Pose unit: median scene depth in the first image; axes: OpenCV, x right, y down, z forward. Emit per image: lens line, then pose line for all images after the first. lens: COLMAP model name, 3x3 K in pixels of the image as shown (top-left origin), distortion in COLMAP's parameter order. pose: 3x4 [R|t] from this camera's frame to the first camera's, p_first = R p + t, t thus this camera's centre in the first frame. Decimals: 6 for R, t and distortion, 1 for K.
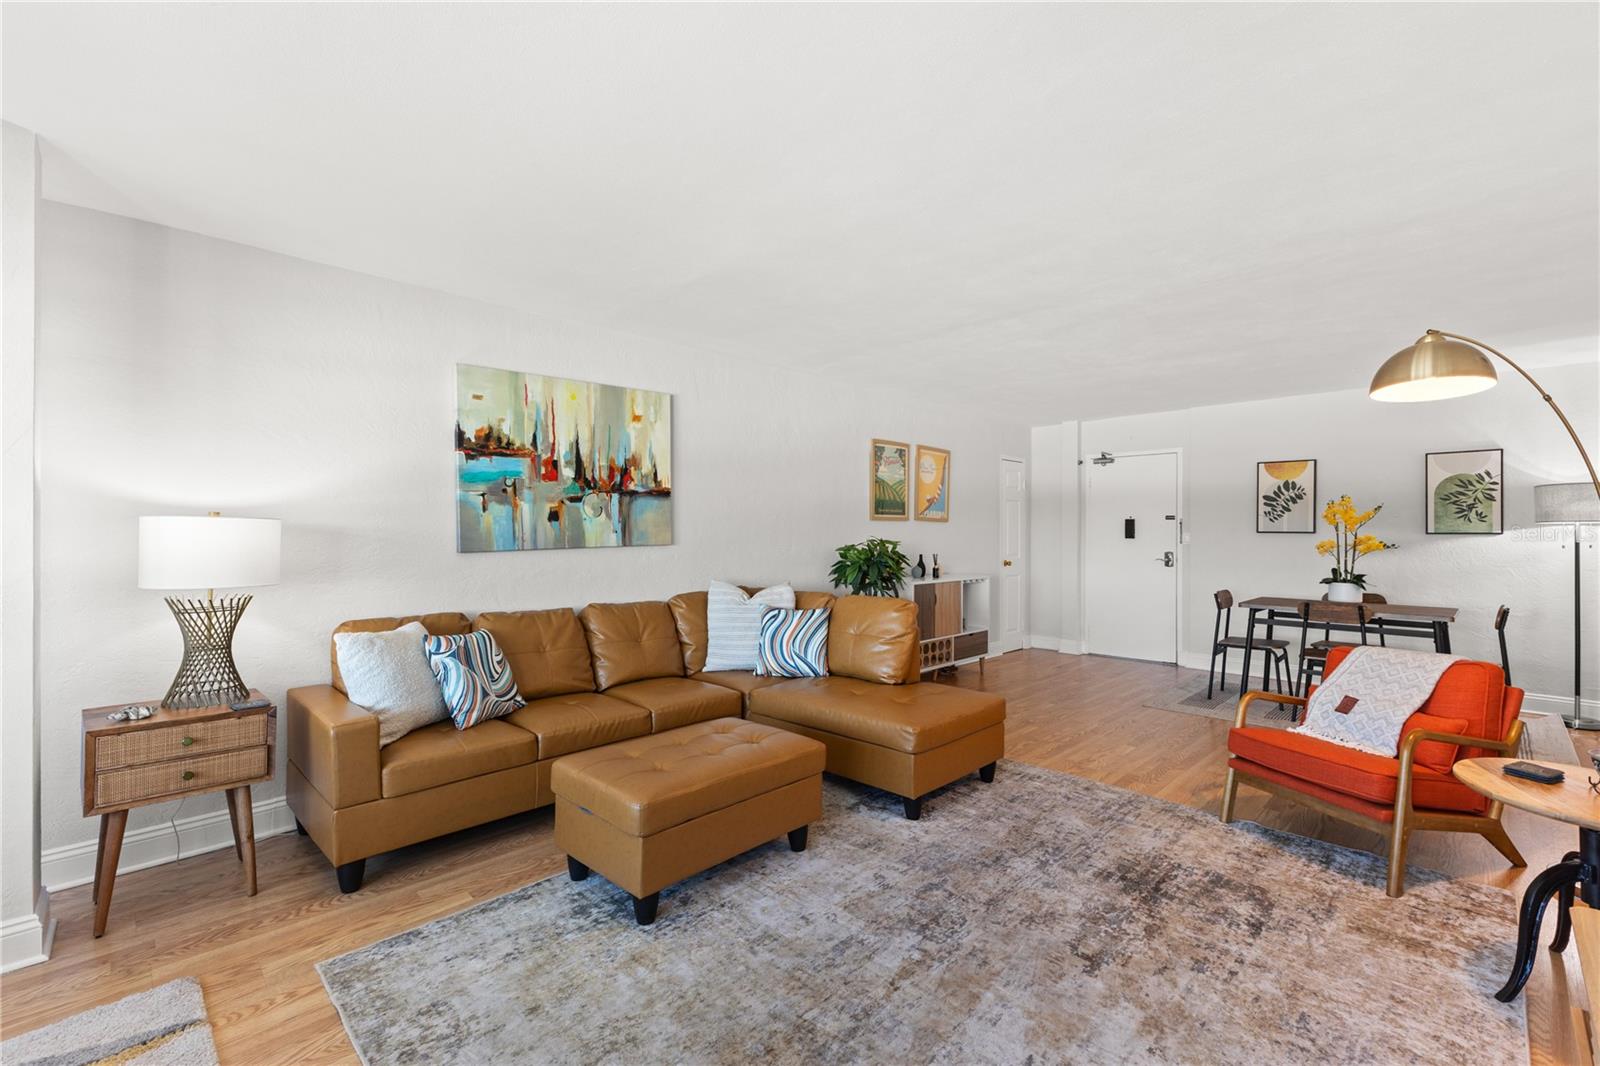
lens RADIAL K [[693.2, 0, 797.7], [0, 693.2, 530.0], [0, 0, 1]] dist [0.012123, -0.000423]
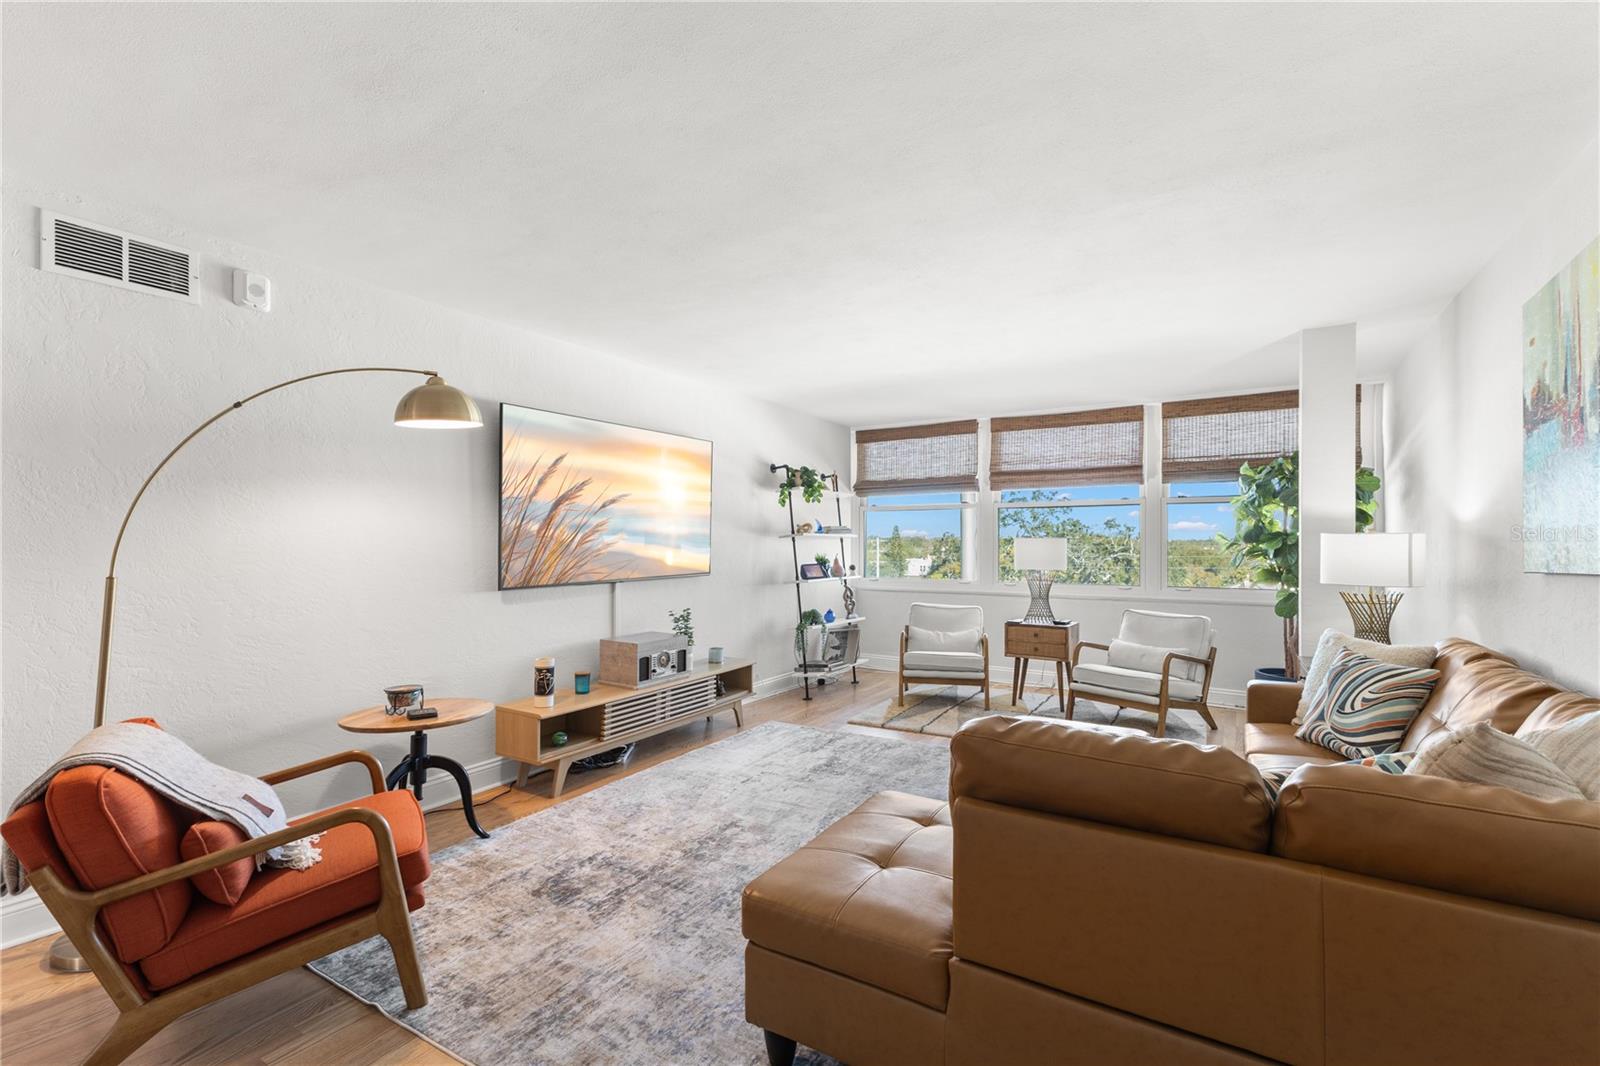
lens RADIAL K [[693.2, 0, 805.0], [0, 693.2, 541.7], [0, 0, 1]] dist [0.012123, -0.000423]
pose [[-0.972115, -0.001587, -0.234501, 0.246903], [-0.000108, 0.999980, -0.006318, 0.004275], [0.234506, -0.006117, -0.972095, 0.987014]]
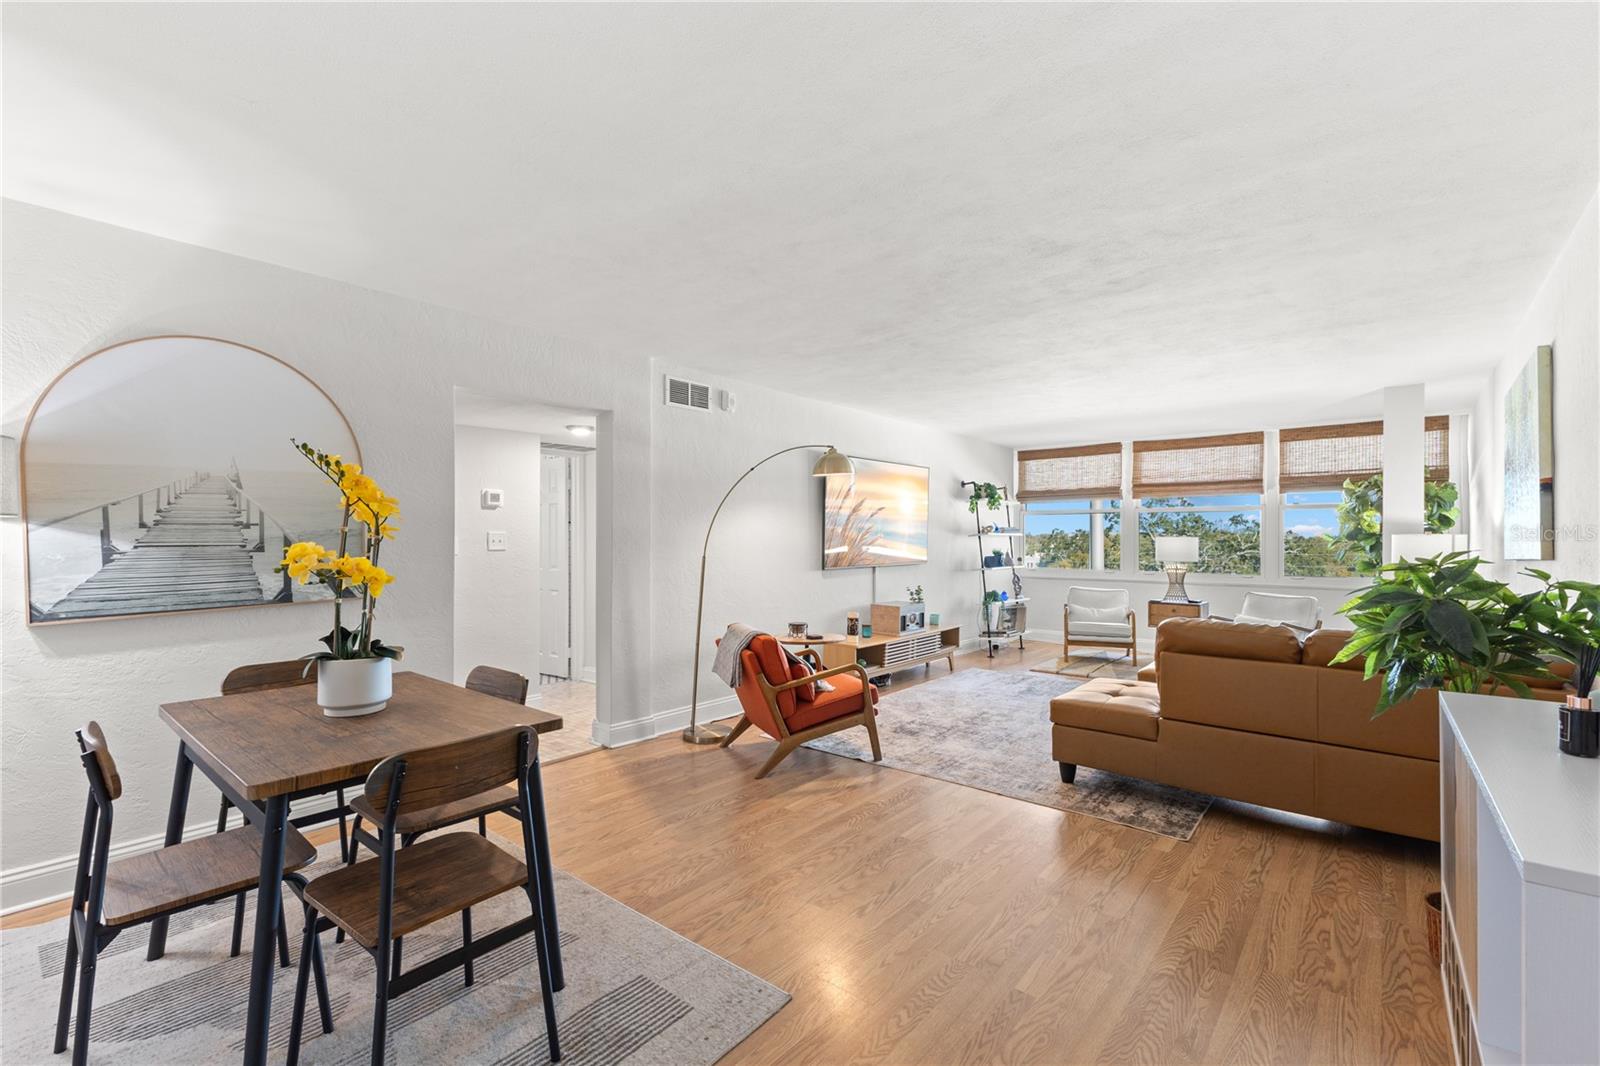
lens RADIAL K [[693.2, 0, 814.2], [0, 693.2, 537.6], [0, 0, 1]] dist [0.012123, -0.000423]
pose [[-0.994442, -0.003231, -0.105239, 0.507833], [-0.002485, 0.999971, -0.007220, 0.005329], [0.105259, -0.006918, -0.994421, 1.334887]]
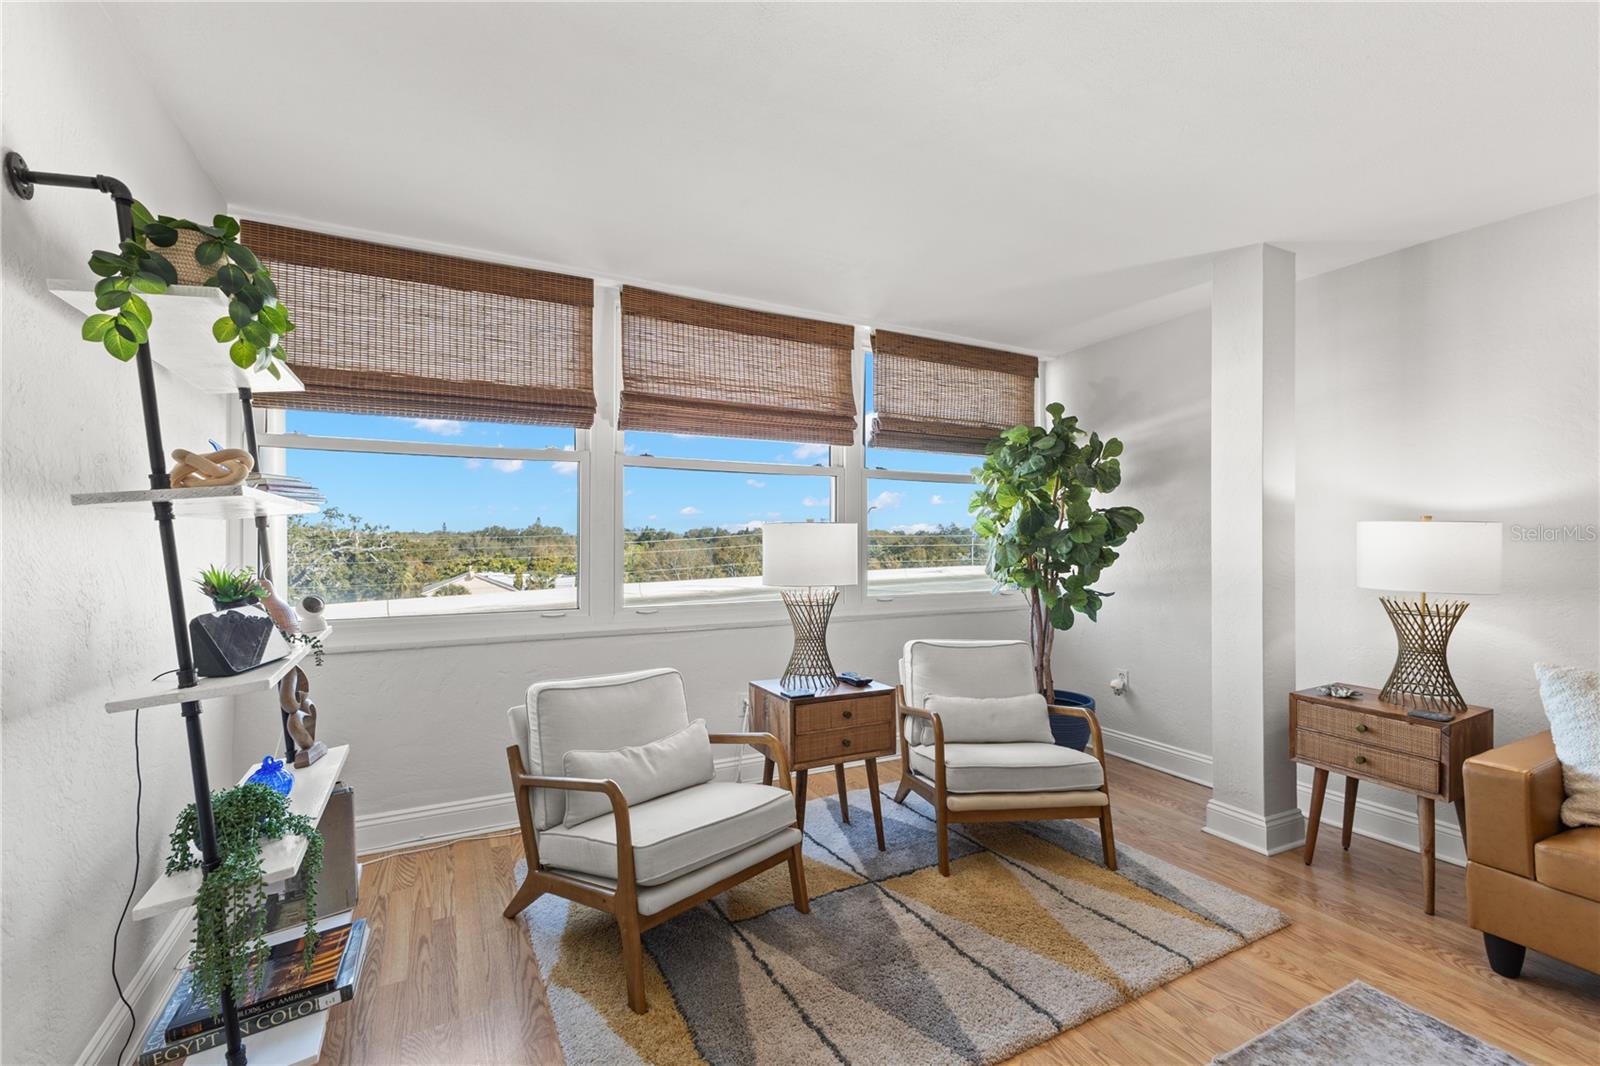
lens RADIAL K [[693.2, 0, 800.6], [0, 693.2, 537.4], [0, 0, 1]] dist [0.012123, -0.000423]
pose [[-0.298875, -0.001585, -0.954291, 0.182511], [0.000312, 0.999998, -0.001759, 0.003458], [0.954292, -0.000823, -0.298874, 0.214945]]
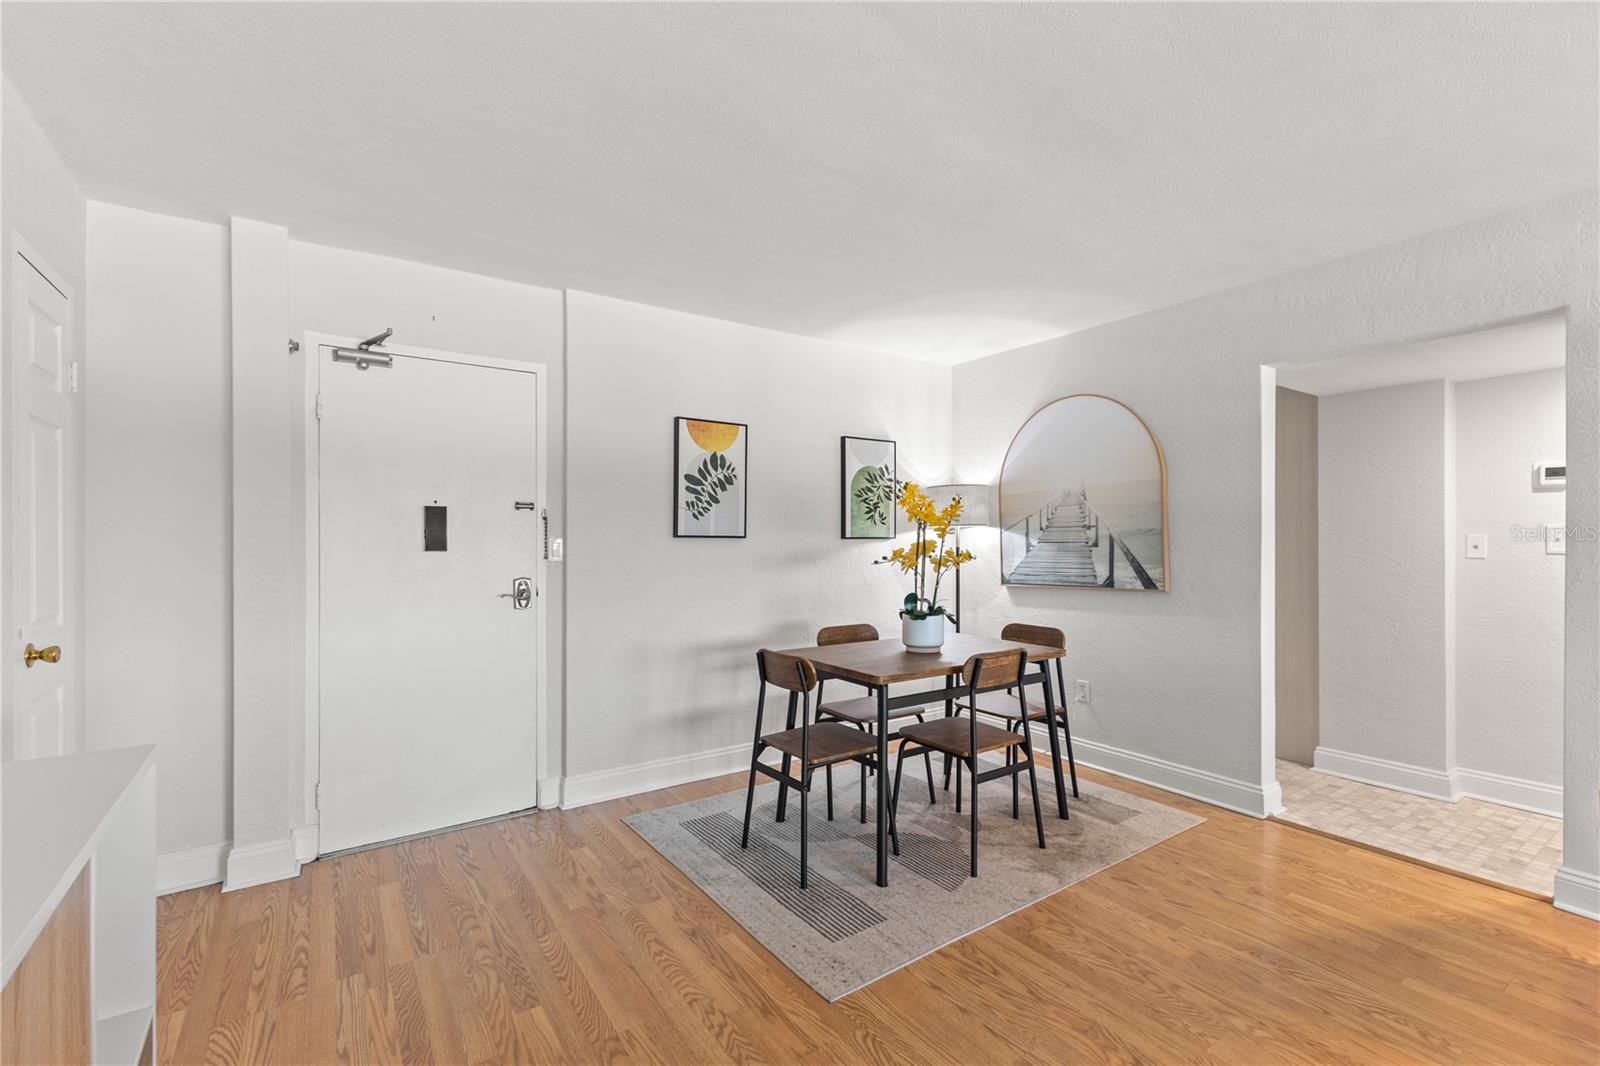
lens RADIAL K [[693.2, 0, 799.7], [0, 693.2, 535.9], [0, 0, 1]] dist [0.012123, -0.000423]
pose [[0.173339, 0.000994, 0.984862, 0.121991], [-0.002891, 0.999996, -0.000500, 0.003288], [-0.984858, -0.002761, 0.173341, 0.921298]]
